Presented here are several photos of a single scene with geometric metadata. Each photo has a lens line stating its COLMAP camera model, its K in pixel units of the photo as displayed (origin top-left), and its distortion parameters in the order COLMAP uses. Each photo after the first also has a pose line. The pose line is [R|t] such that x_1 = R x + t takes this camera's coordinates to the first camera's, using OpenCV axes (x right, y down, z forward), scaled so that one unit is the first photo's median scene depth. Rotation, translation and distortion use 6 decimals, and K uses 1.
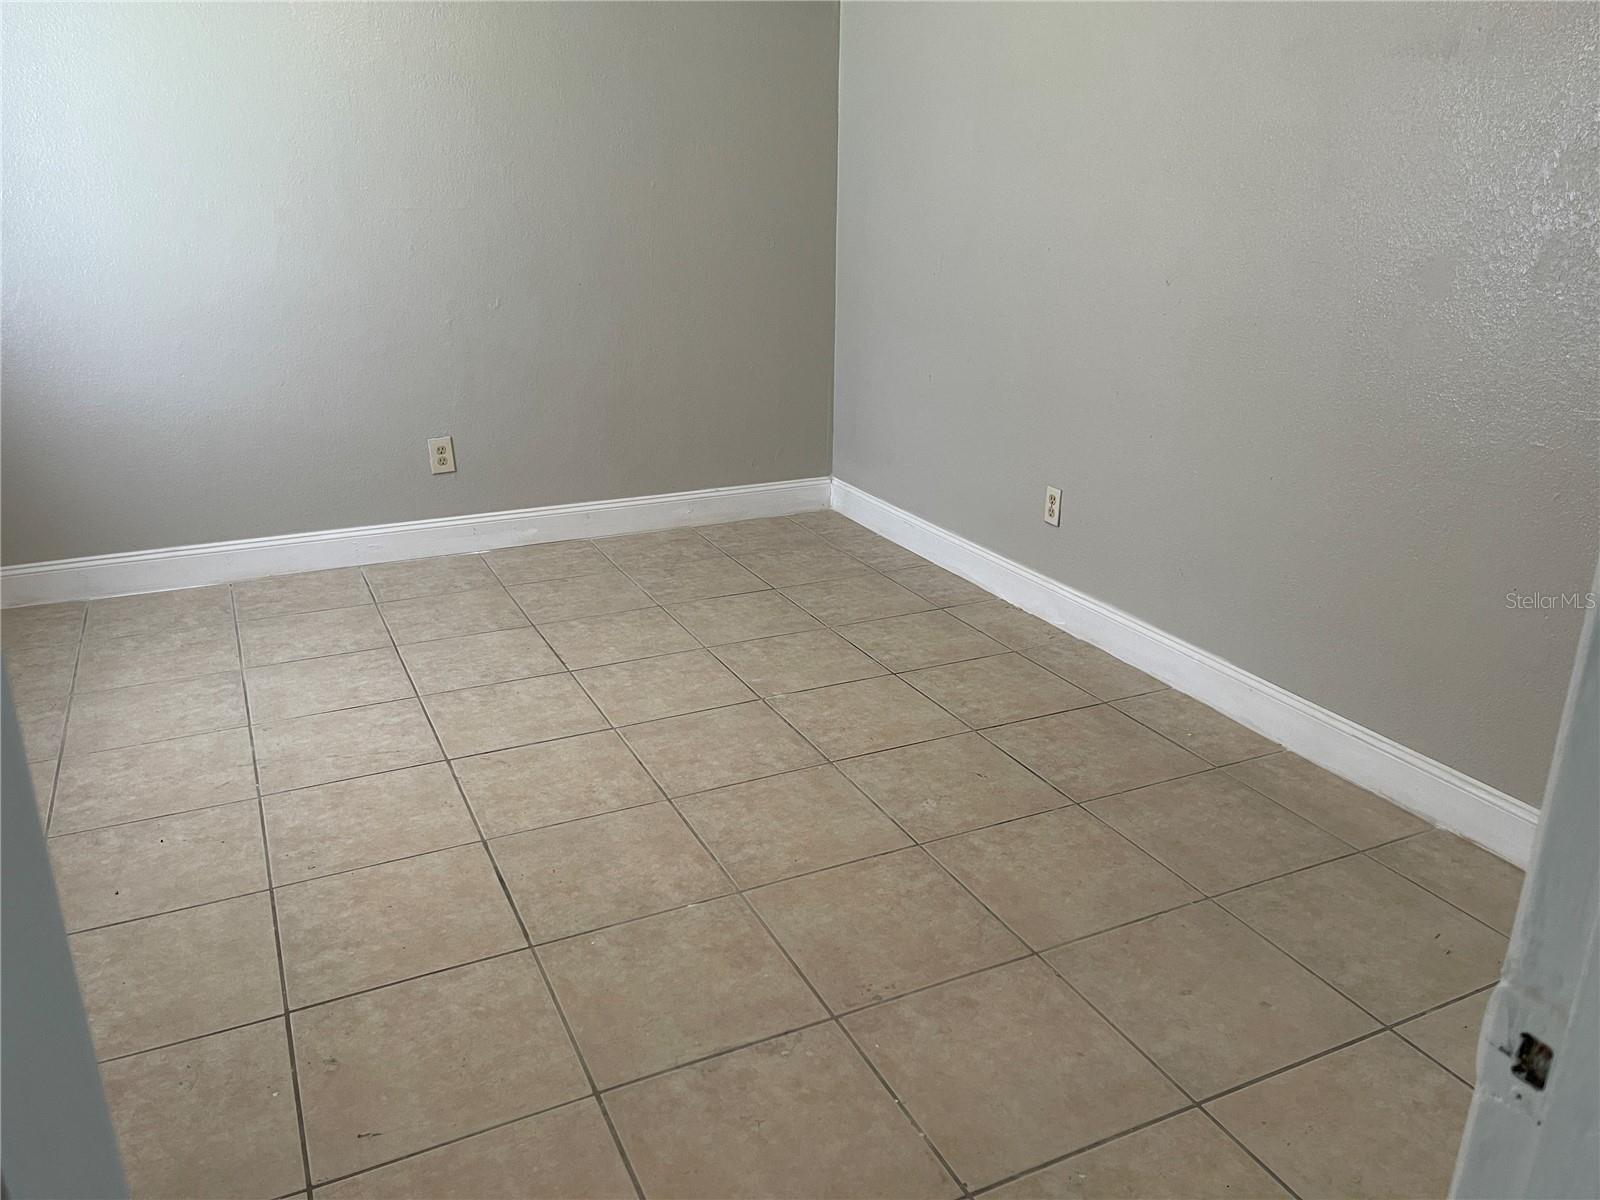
lens RADIAL K [[1210.5, 0, 796.6], [0, 1210.5, 610.9], [0, 0, 1]] dist [0.057520, -0.040509]
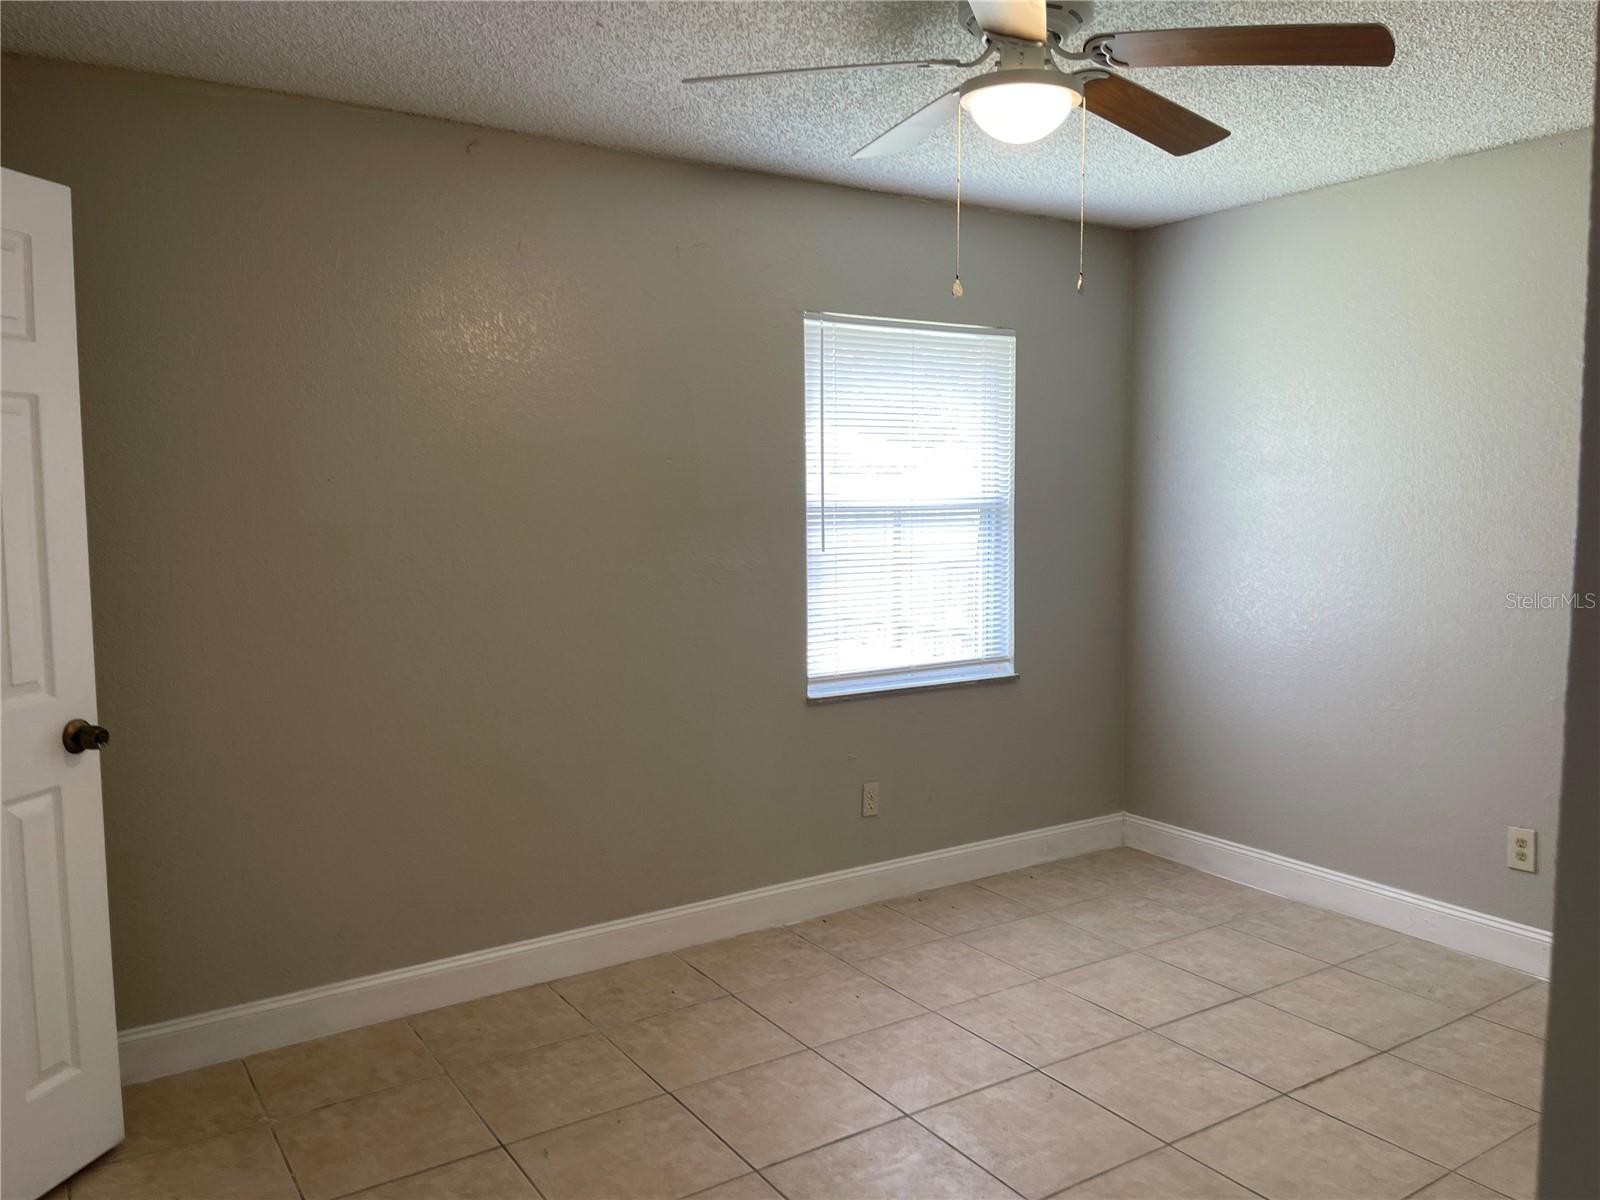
lens RADIAL K [[1210.5, 0, 796.9], [0, 1210.5, 614.0], [0, 0, 1]] dist [0.057520, -0.040509]
pose [[0.133722, 0.096039, -0.986354, 0.539424], [-0.335203, 0.941014, 0.046180, -0.177773], [0.932608, 0.324454, 0.158026, 0.407870]]
